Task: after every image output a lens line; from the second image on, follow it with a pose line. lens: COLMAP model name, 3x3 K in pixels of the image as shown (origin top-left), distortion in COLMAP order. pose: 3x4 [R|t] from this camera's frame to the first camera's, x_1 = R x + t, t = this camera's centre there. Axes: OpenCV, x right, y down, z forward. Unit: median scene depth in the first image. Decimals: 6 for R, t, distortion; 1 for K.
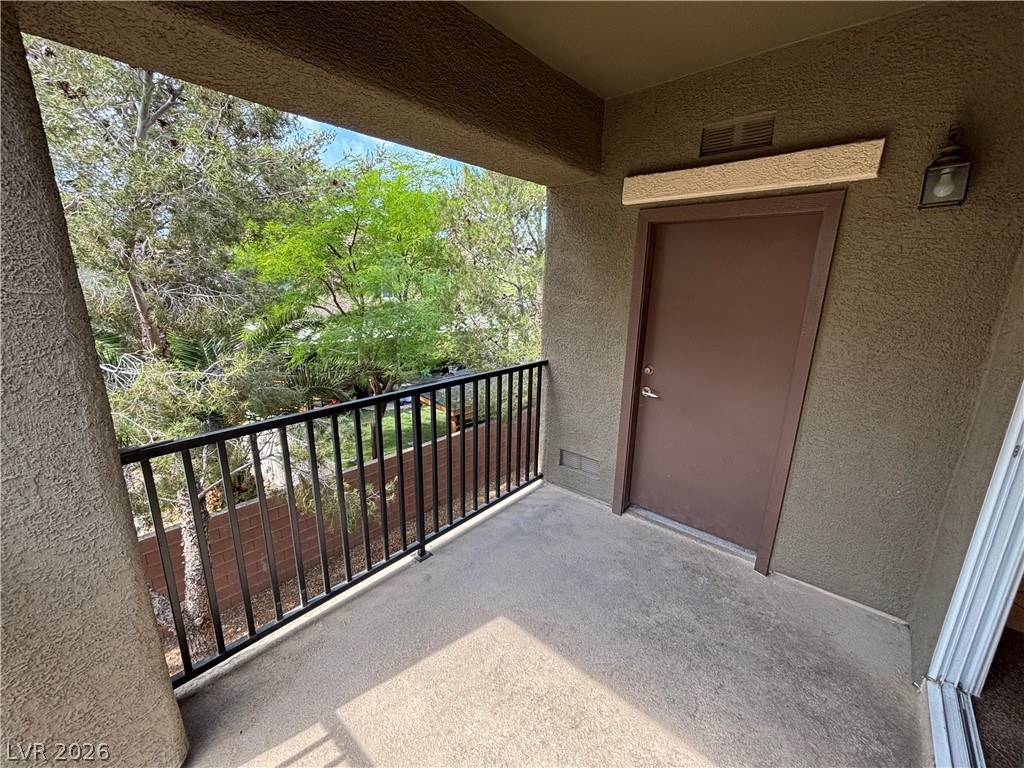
lens RADIAL K [[417.1, 0, 511.9], [0, 417.1, 386.5], [0, 0, 1]] dist [0.002127, -0.000098]
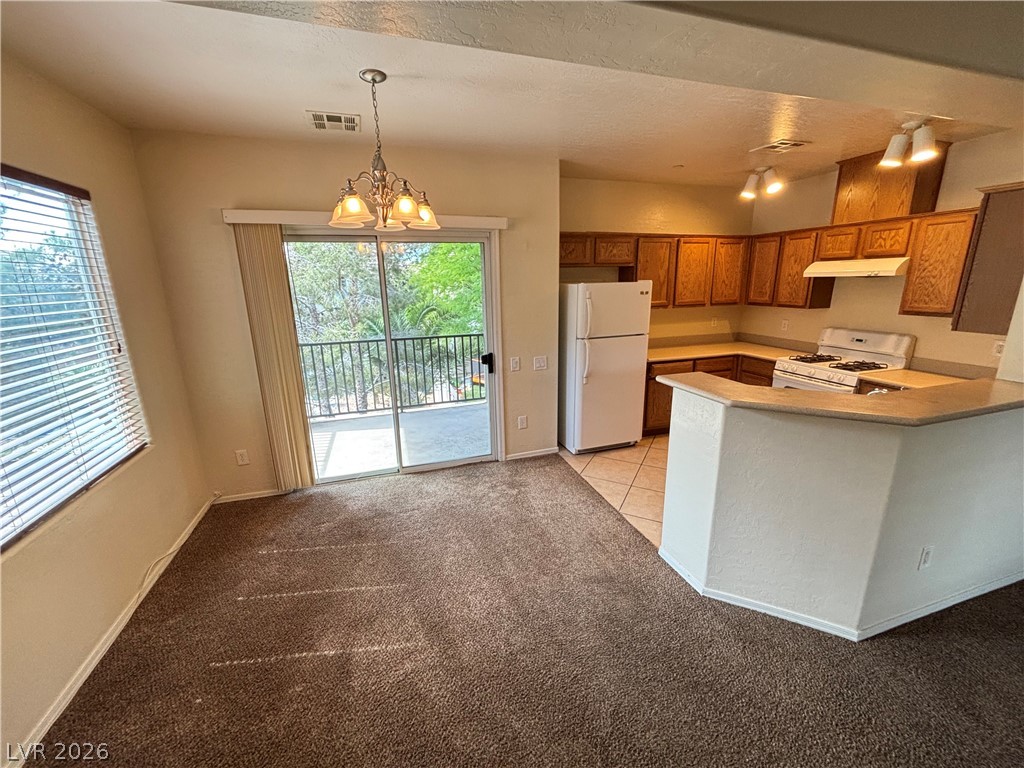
lens RADIAL K [[411.4, 0, 513.3], [0, 411.4, 382.9], [0, 0, 1]] dist [0.001581, -0.000020]
pose [[0.857491, 0.099169, -0.504851, 1.836329], [-0.100728, 0.994618, 0.024288, 0.162047], [0.504543, 0.030026, 0.862865, -0.864389]]
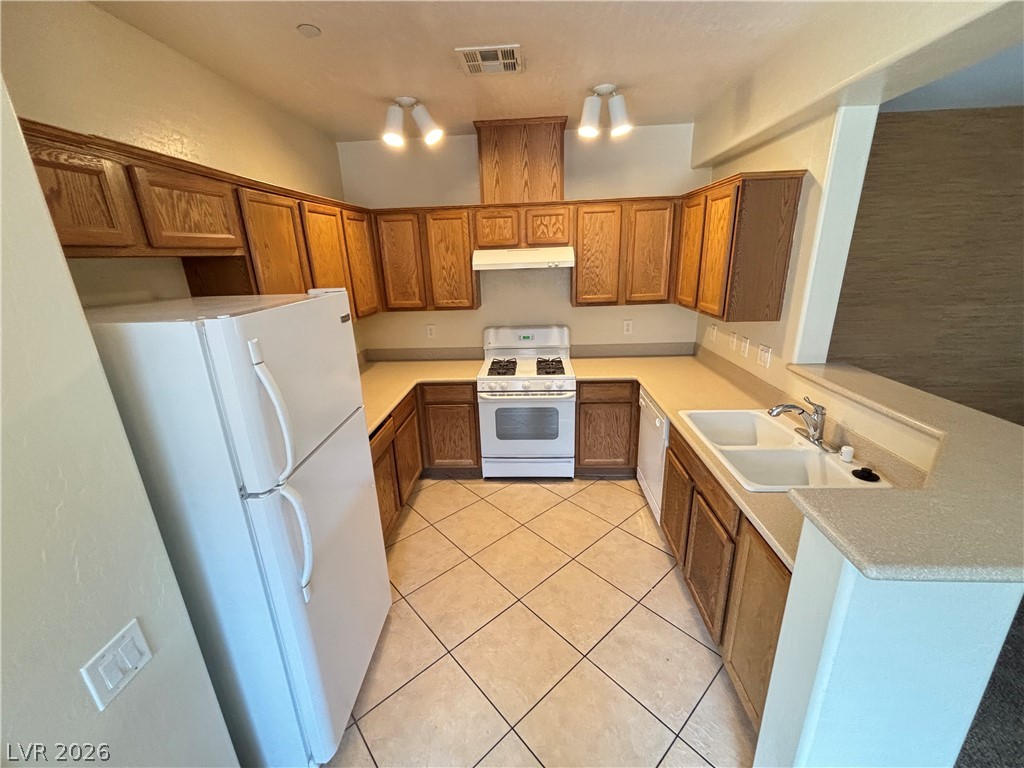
lens RADIAL K [[417.1, 0, 511.9], [0, 417.1, 386.5], [0, 0, 1]] dist [0.002127, -0.000098]
pose [[0.790961, -0.222710, 0.569896, 1.128010], [0.193621, 0.974645, 0.112155, -0.154731], [-0.580424, 0.021633, 0.814027, 0.174545]]
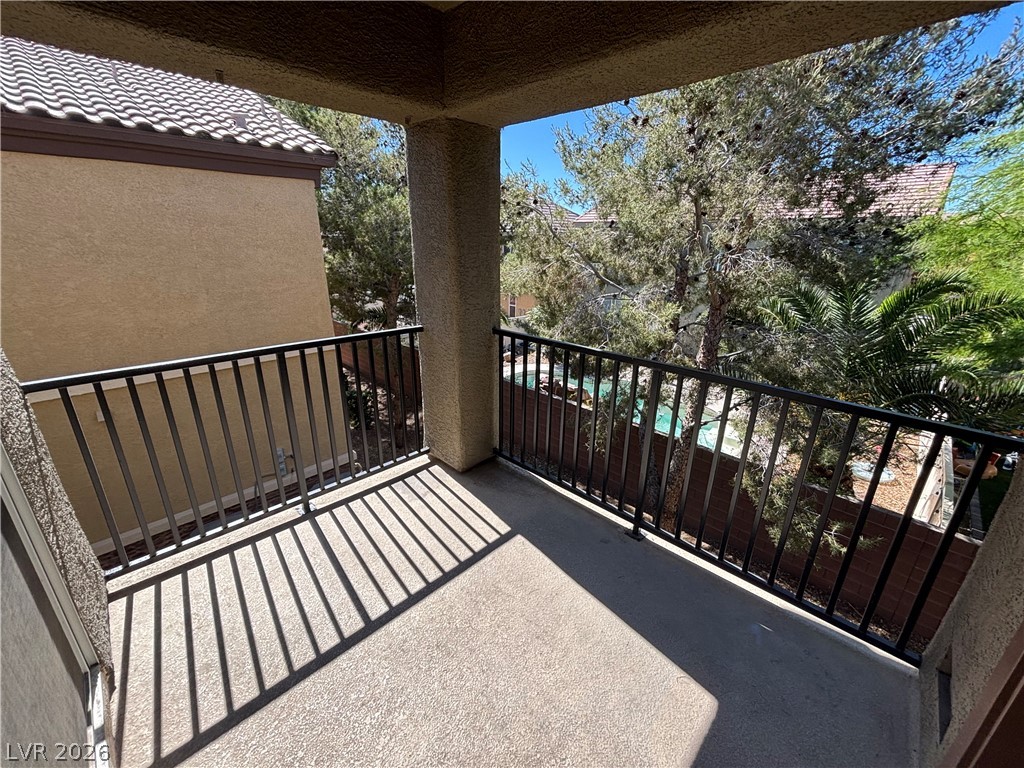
lens RADIAL K [[411.4, 0, 513.3], [0, 411.4, 382.9], [0, 0, 1]] dist [0.001581, -0.000020]
pose [[-0.051140, 0.318168, -0.946654, 0.744810], [-0.258247, 0.911442, 0.320284, -0.182971], [0.964724, 0.260850, 0.035555, 0.759255]]
